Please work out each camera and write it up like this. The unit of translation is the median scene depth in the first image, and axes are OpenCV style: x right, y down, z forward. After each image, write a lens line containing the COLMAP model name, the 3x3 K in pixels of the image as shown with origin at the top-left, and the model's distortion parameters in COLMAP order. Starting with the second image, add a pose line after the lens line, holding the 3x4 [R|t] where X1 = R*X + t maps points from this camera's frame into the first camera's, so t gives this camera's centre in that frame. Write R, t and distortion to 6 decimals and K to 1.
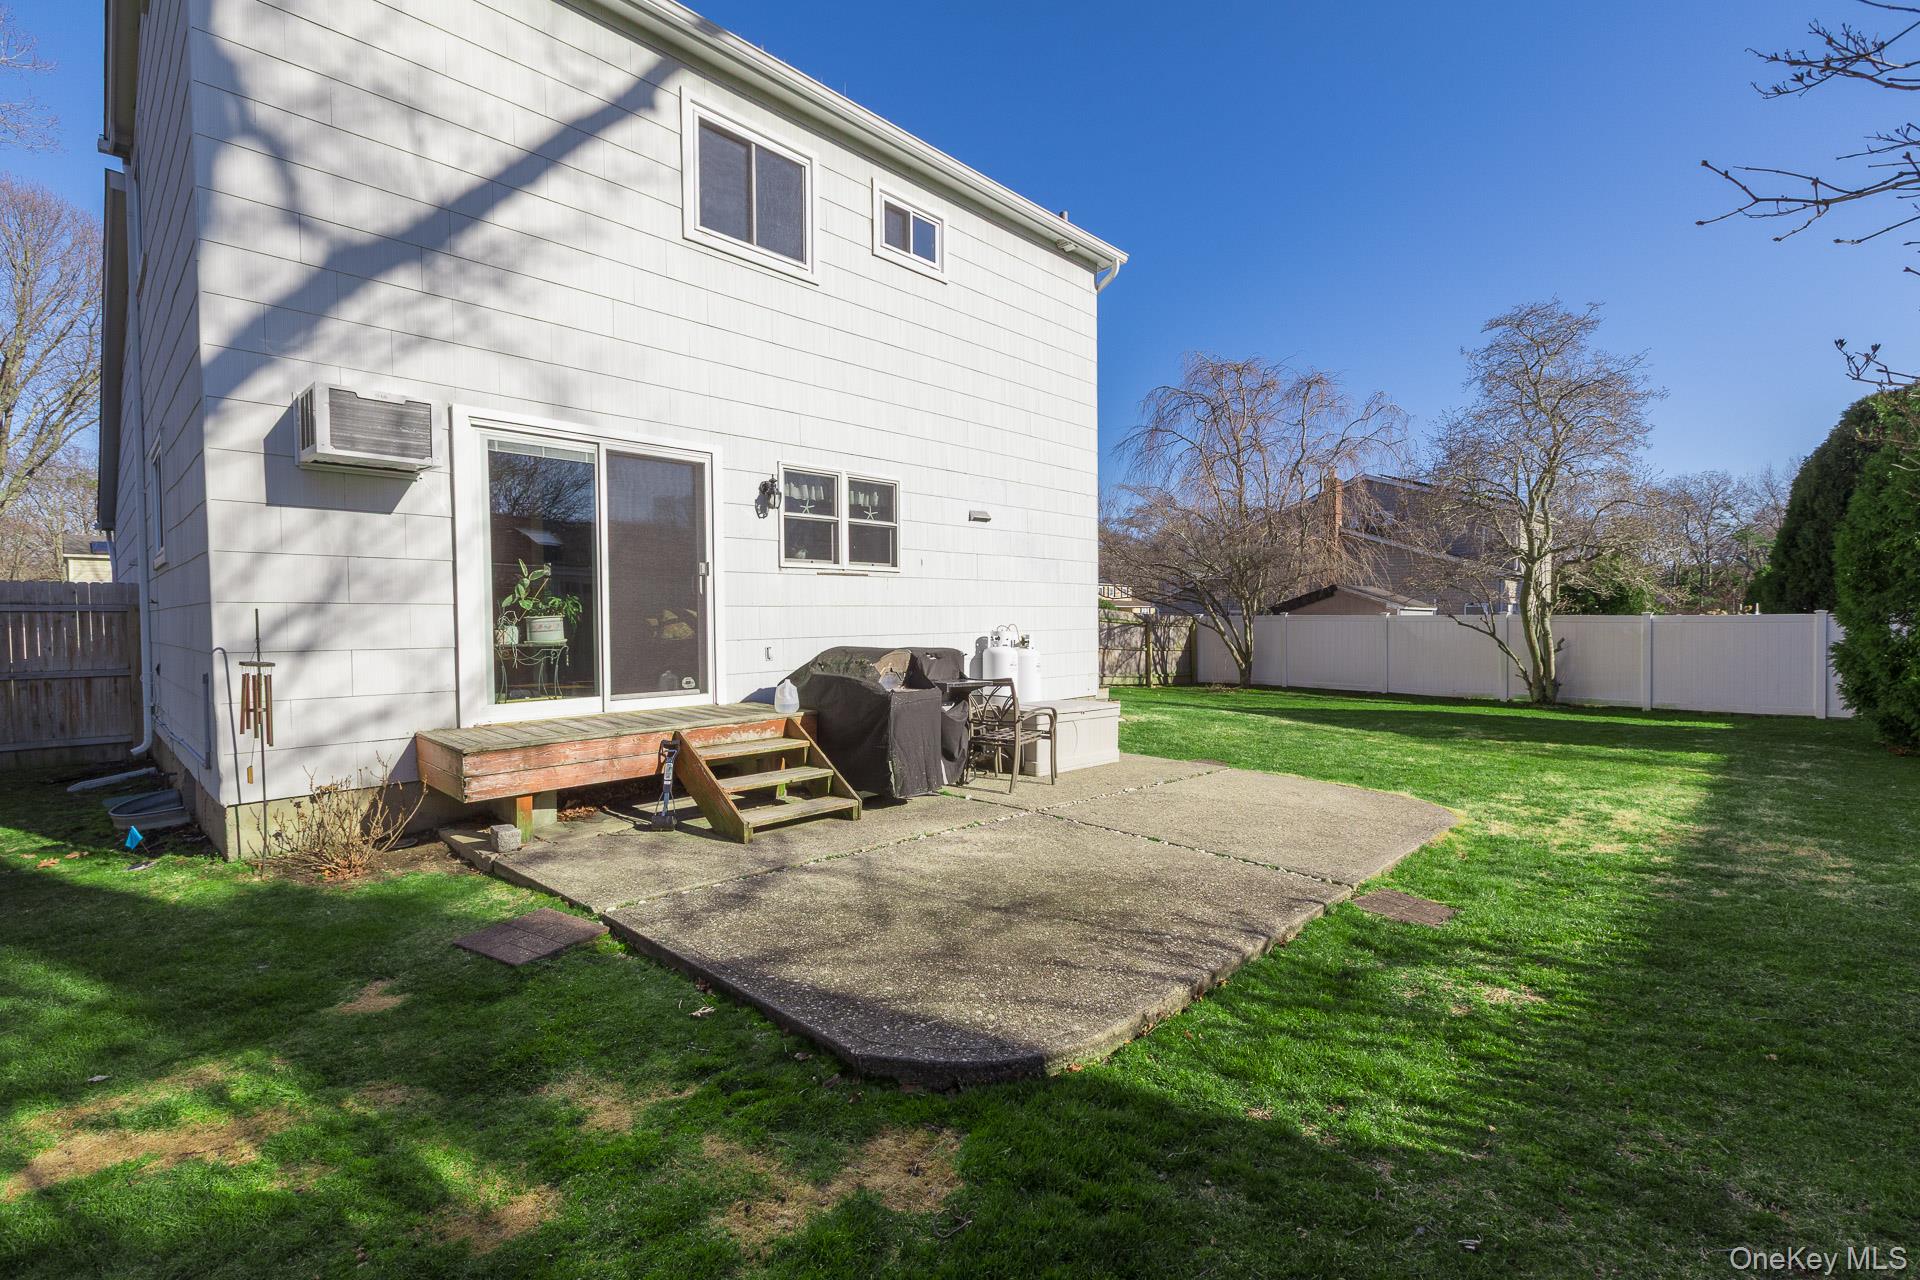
lens RADIAL K [[858.4, 0, 958.2], [0, 858.4, 638.7], [0, 0, 1]] dist [0.013289, -0.001453]
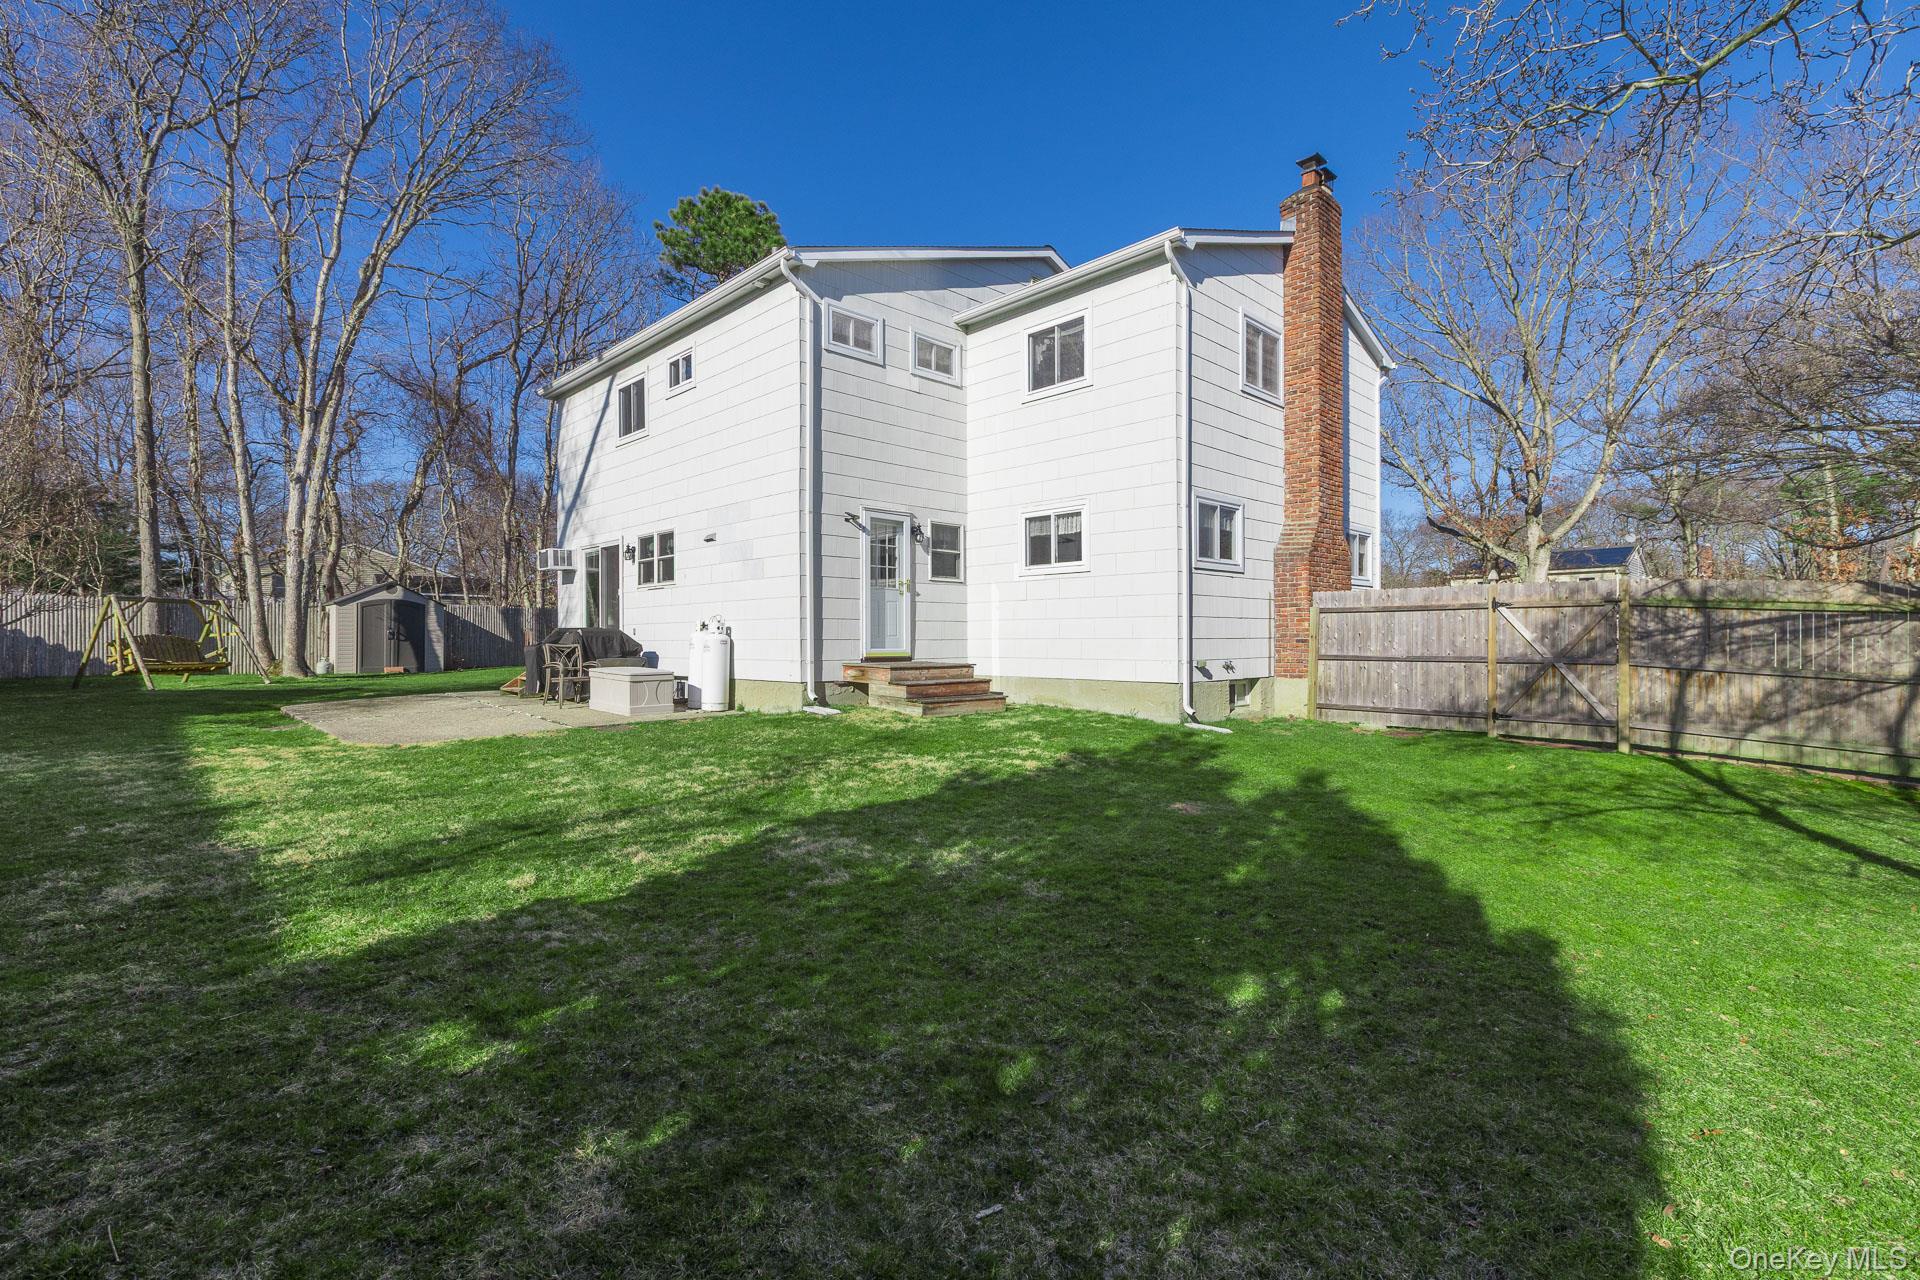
lens RADIAL K [[858.4, 0, 943.5], [0, 858.4, 639.9], [0, 0, 1]] dist [0.013289, -0.001453]
pose [[-0.044589, 0.010215, -0.998953, 1.924637], [-0.019068, 0.999757, 0.011074, -0.002866], [0.998823, 0.019542, -0.044384, 1.990136]]
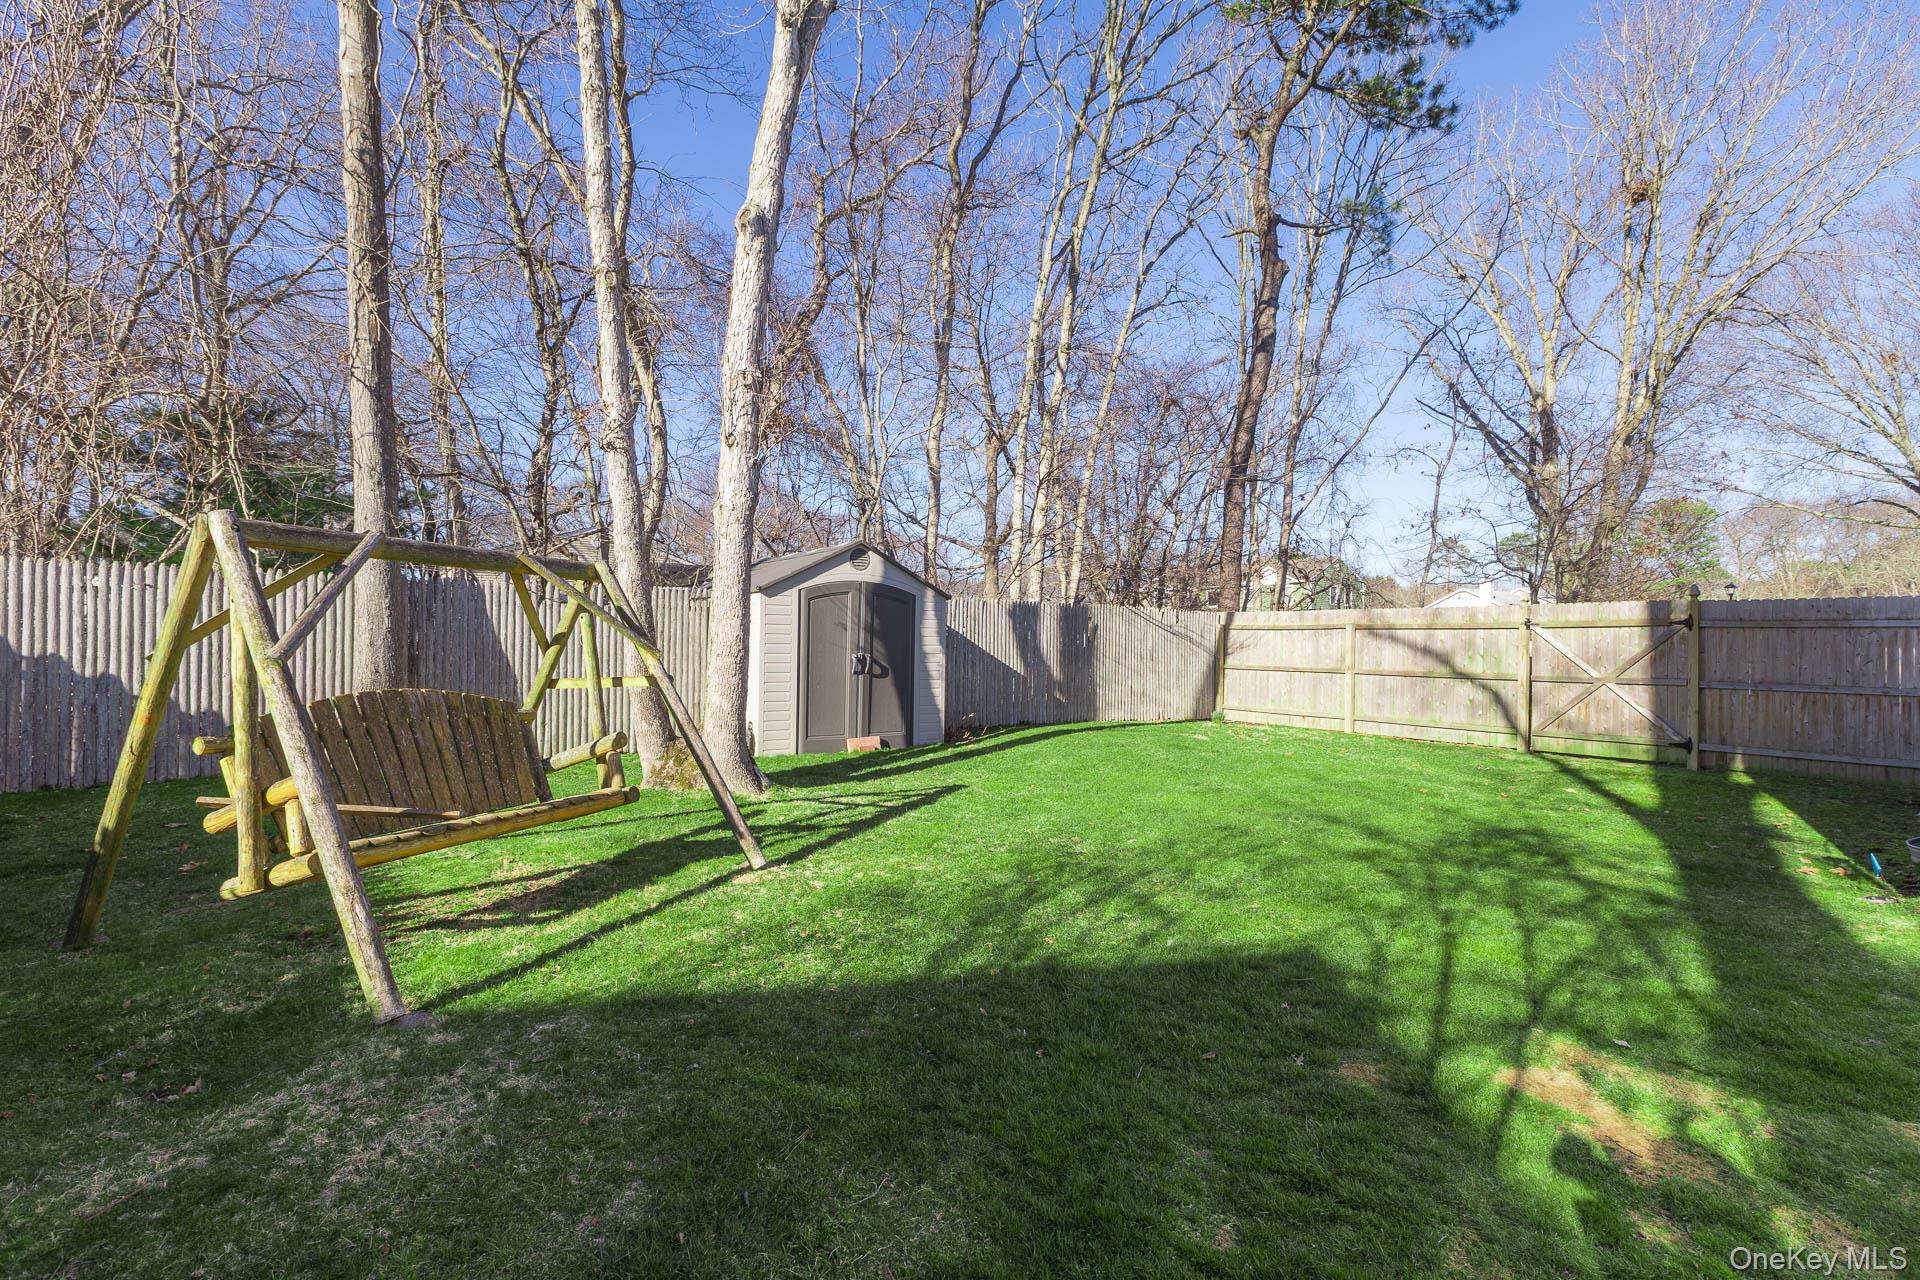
lens RADIAL K [[858.4, 0, 971.0], [0, 858.4, 636.9], [0, 0, 1]] dist [0.013289, -0.001453]
pose [[-0.171213, -0.002420, -0.985231, 0.088651], [-0.023888, 0.999713, 0.001696, 0.003776], [0.984944, 0.023826, -0.171222, 0.140698]]
